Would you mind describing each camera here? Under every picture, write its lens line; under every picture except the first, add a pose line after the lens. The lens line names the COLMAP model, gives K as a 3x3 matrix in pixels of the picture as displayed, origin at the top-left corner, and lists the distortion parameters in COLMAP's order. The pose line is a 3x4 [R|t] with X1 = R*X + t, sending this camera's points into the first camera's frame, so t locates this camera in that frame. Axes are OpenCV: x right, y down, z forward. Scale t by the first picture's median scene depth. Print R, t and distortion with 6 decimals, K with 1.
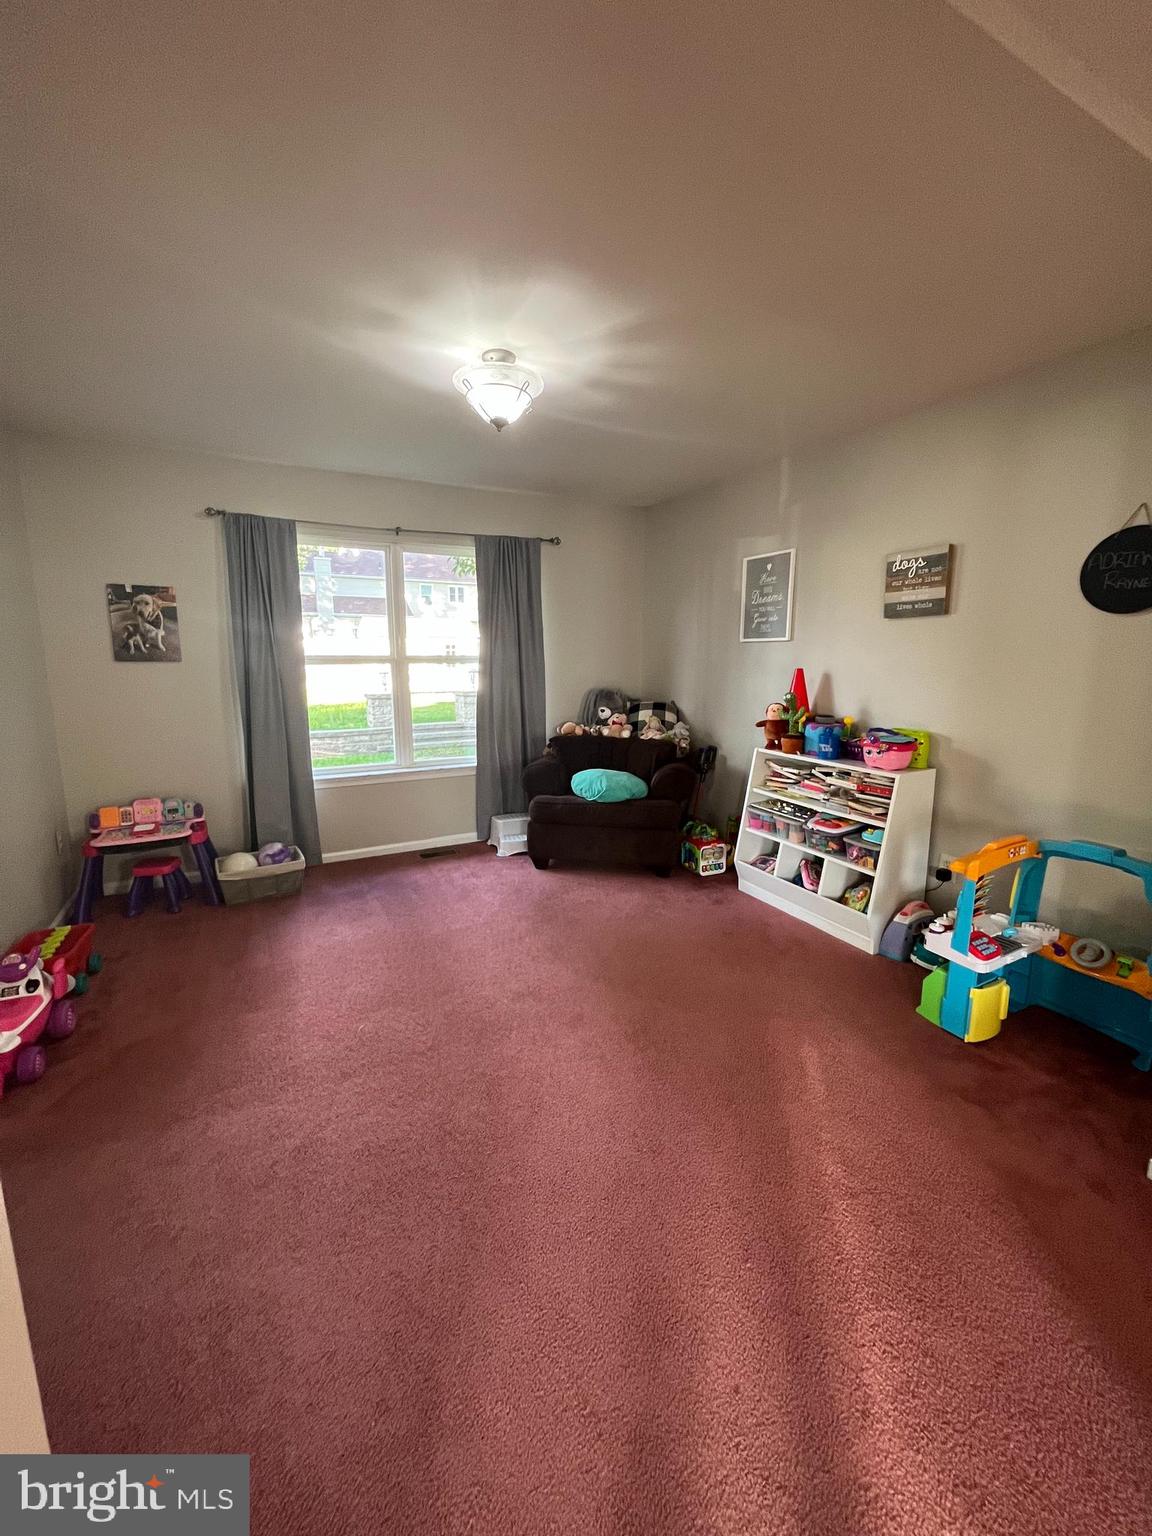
lens RADIAL K [[618.6, 0, 573.8], [0, 618.6, 762.5], [0, 0, 1]] dist [-0.001950, 0.000324]
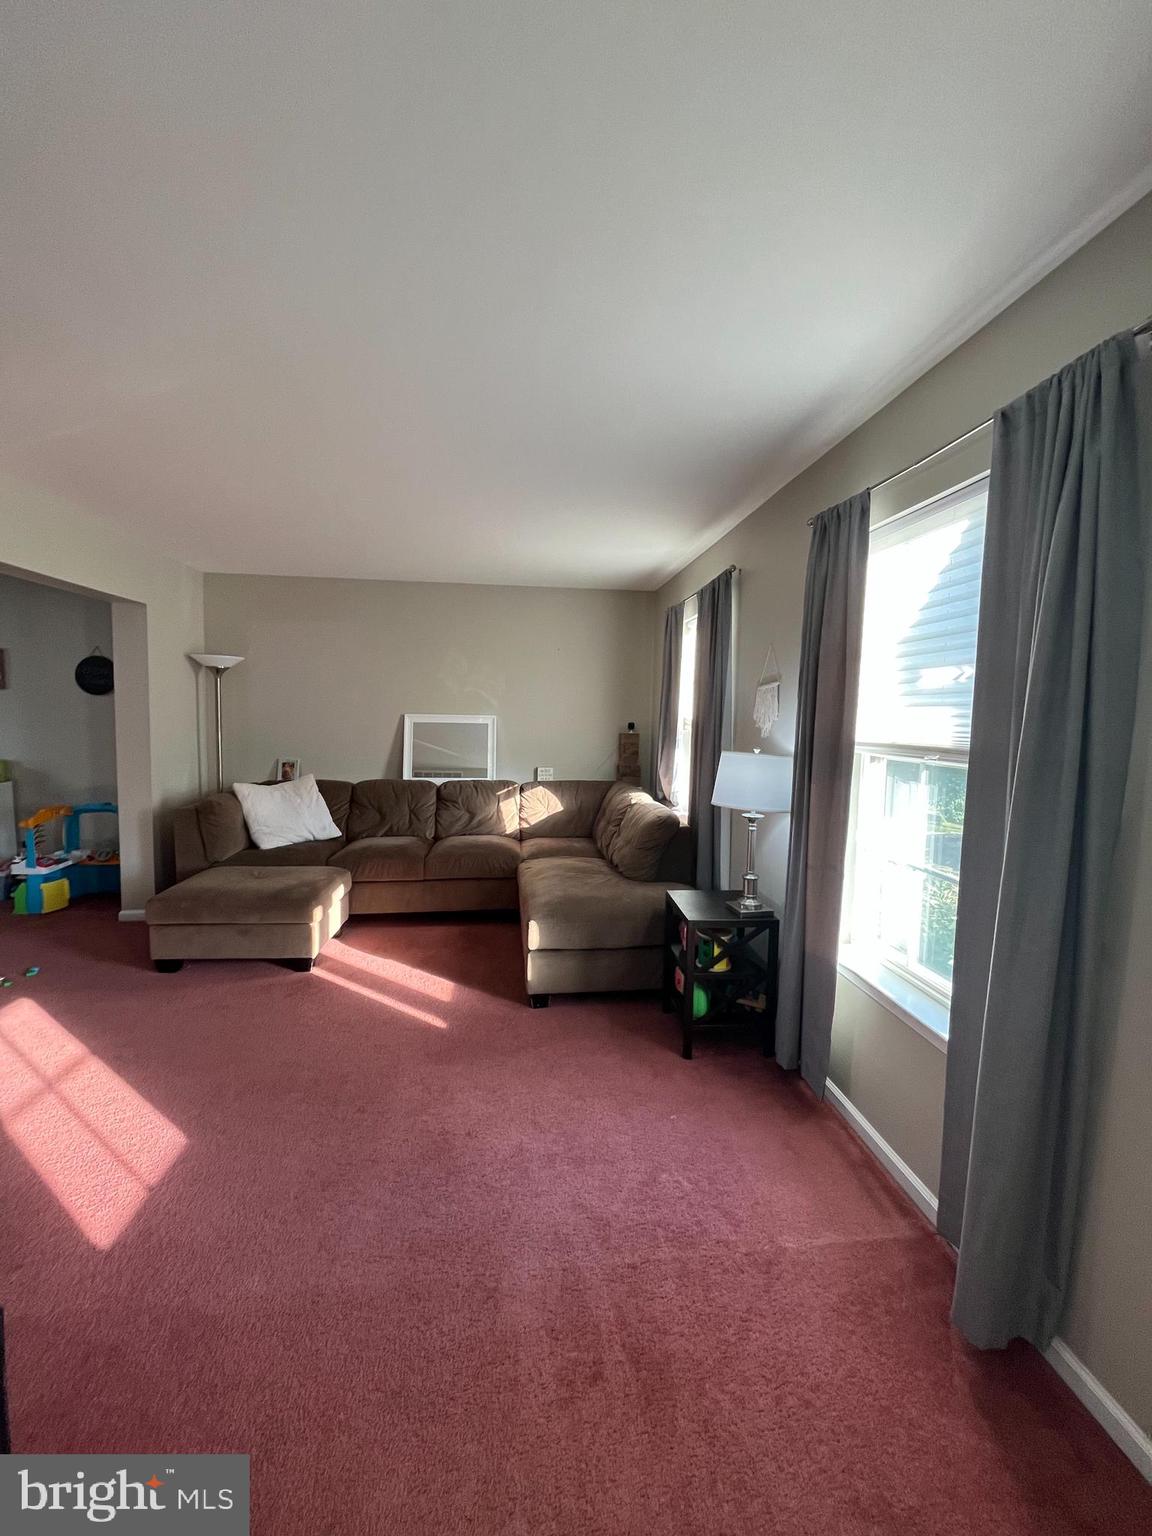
lens RADIAL K [[618.6, 0, 573.8], [0, 618.6, 762.5], [0, 0, 1]] dist [-0.001950, 0.000324]
pose [[0.359593, -0.066926, 0.930706, -0.358973], [0.144021, 0.989453, 0.015506, 0.132749], [-0.921928, 0.128465, 0.365439, -0.873618]]
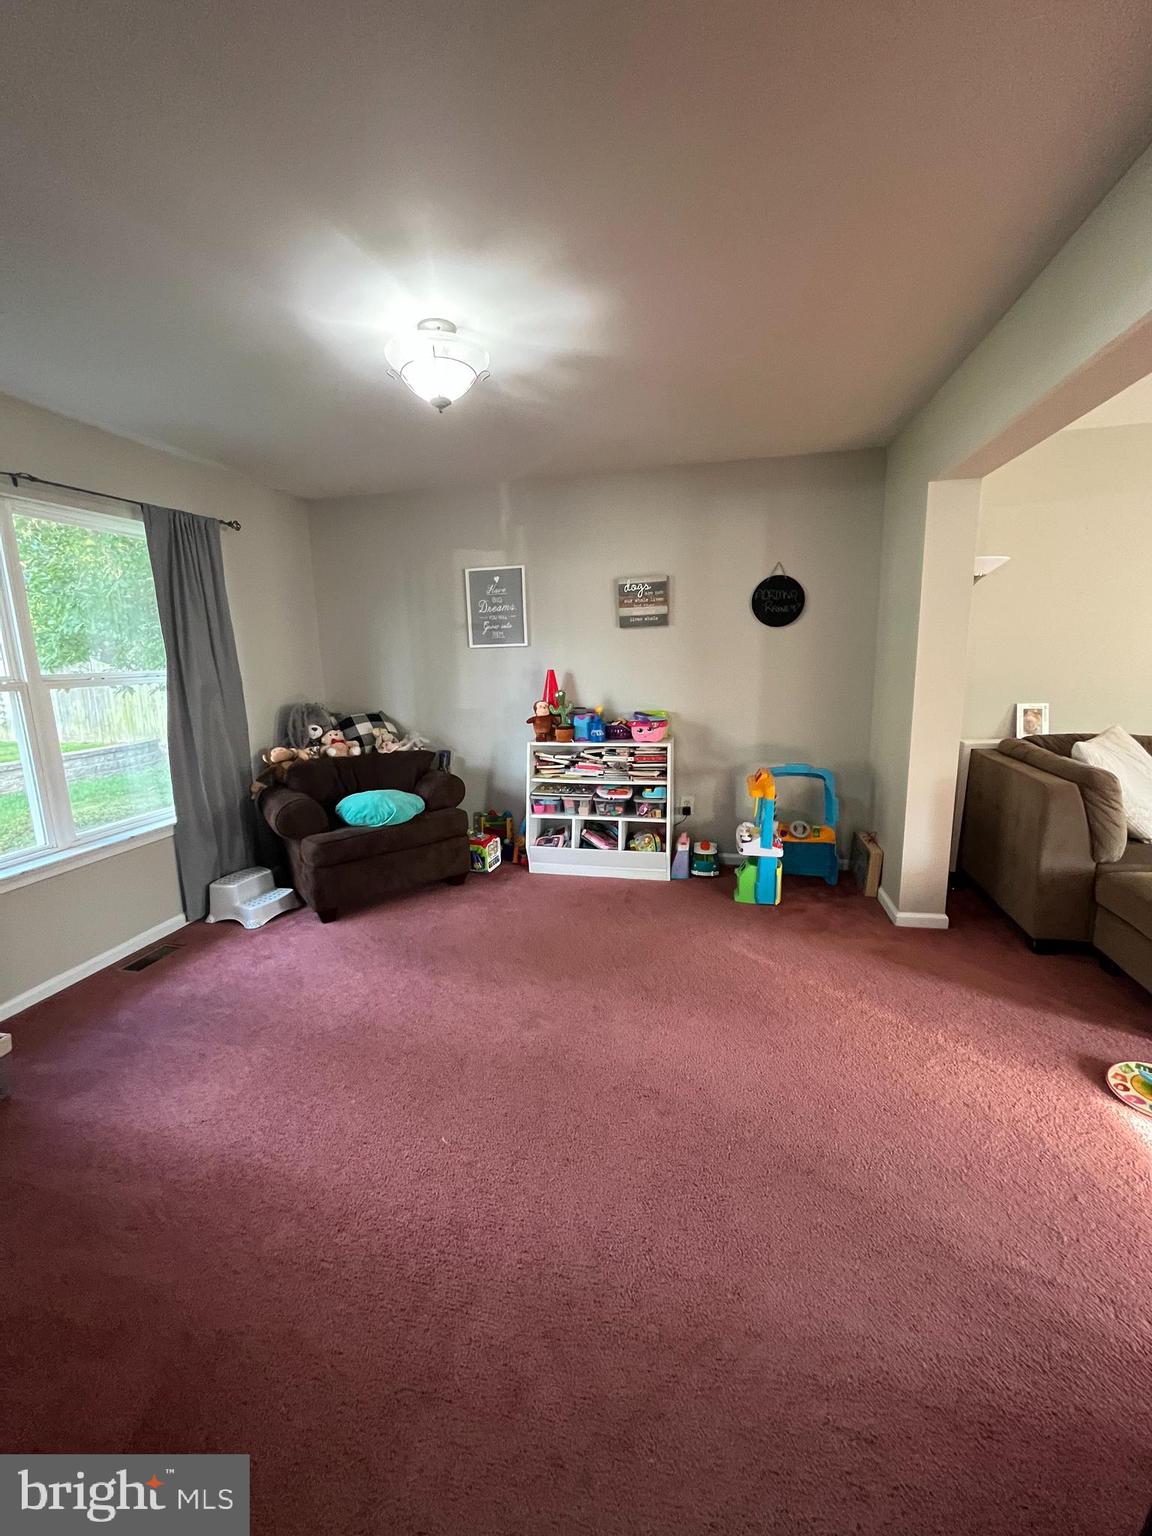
lens RADIAL K [[616.3, 0, 577.5], [0, 616.3, 759.6], [0, 0, 1]] dist [0.001522, 0.000209]
pose [[0.644548, -0.148183, 0.750066, -0.528002], [0.159113, 0.985557, 0.057977, -0.047473], [-0.747824, 0.081976, 0.658816, 0.226159]]
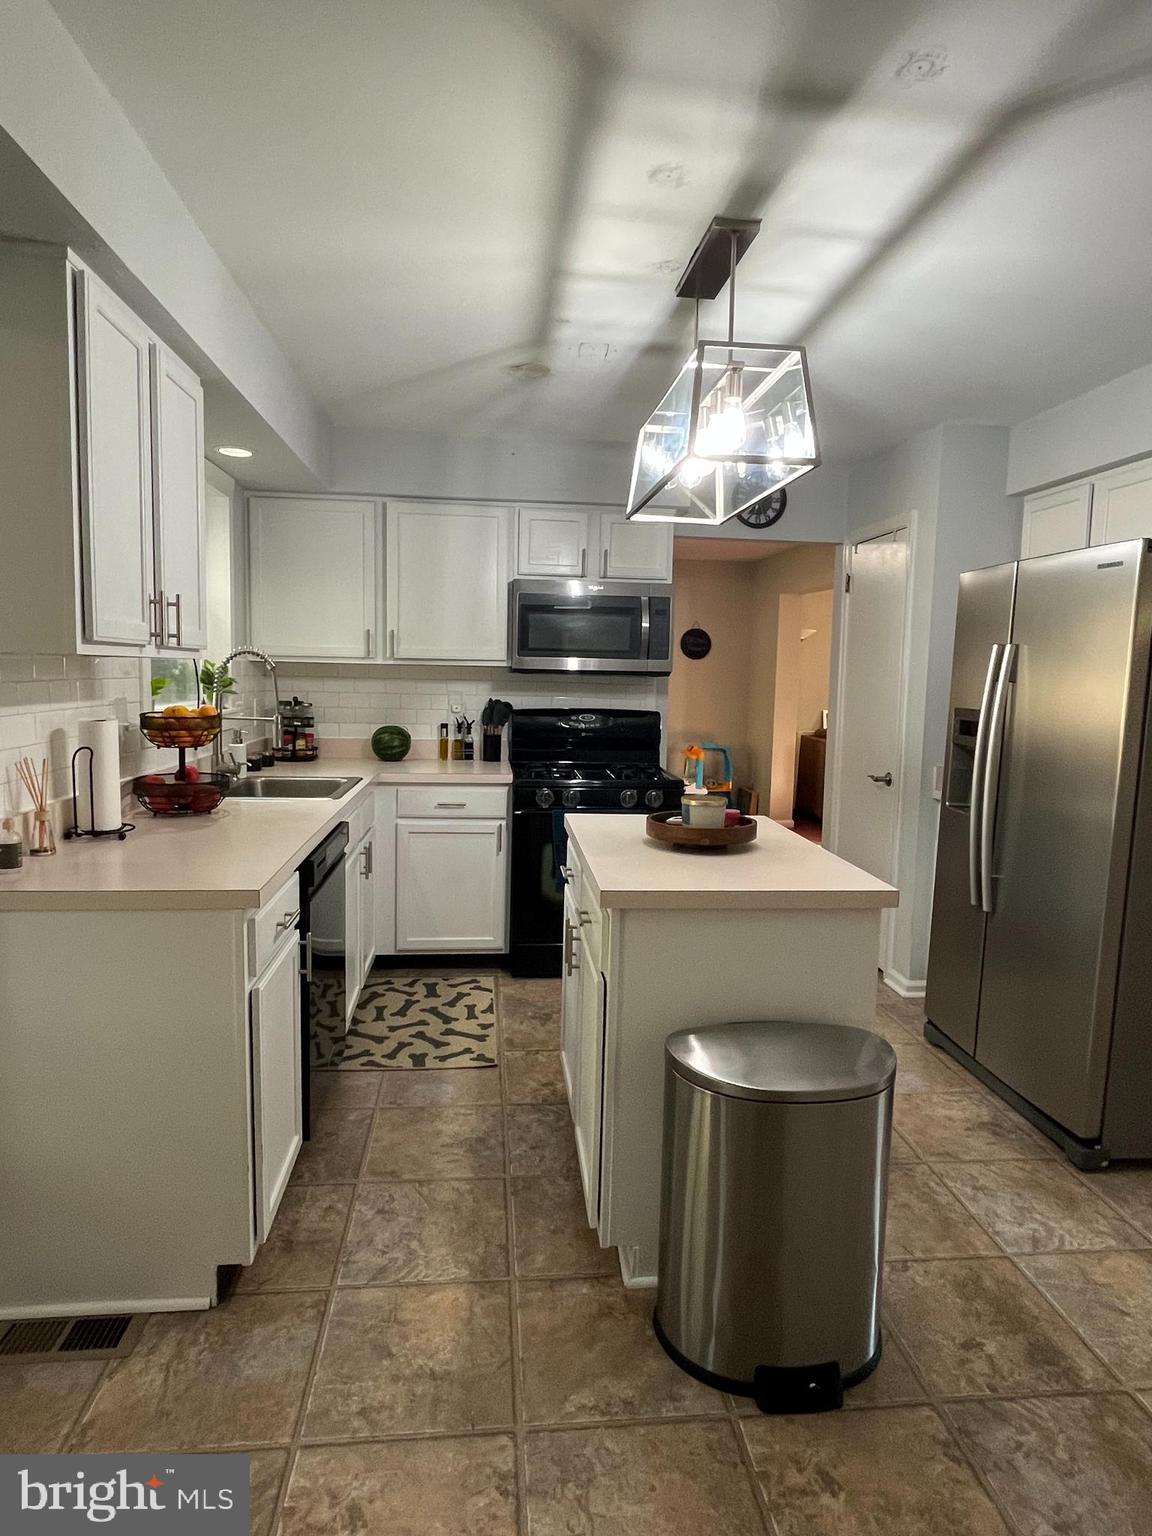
lens RADIAL K [[873.6, 0, 579.3], [0, 873.6, 762.6], [0, 0, 1]] dist [0.000765, -0.001027]
pose [[0.361463, -0.085156, 0.928490, -1.998322], [0.138544, 0.989671, 0.036832, -0.003753], [-0.922036, 0.115323, 0.369527, 0.068253]]
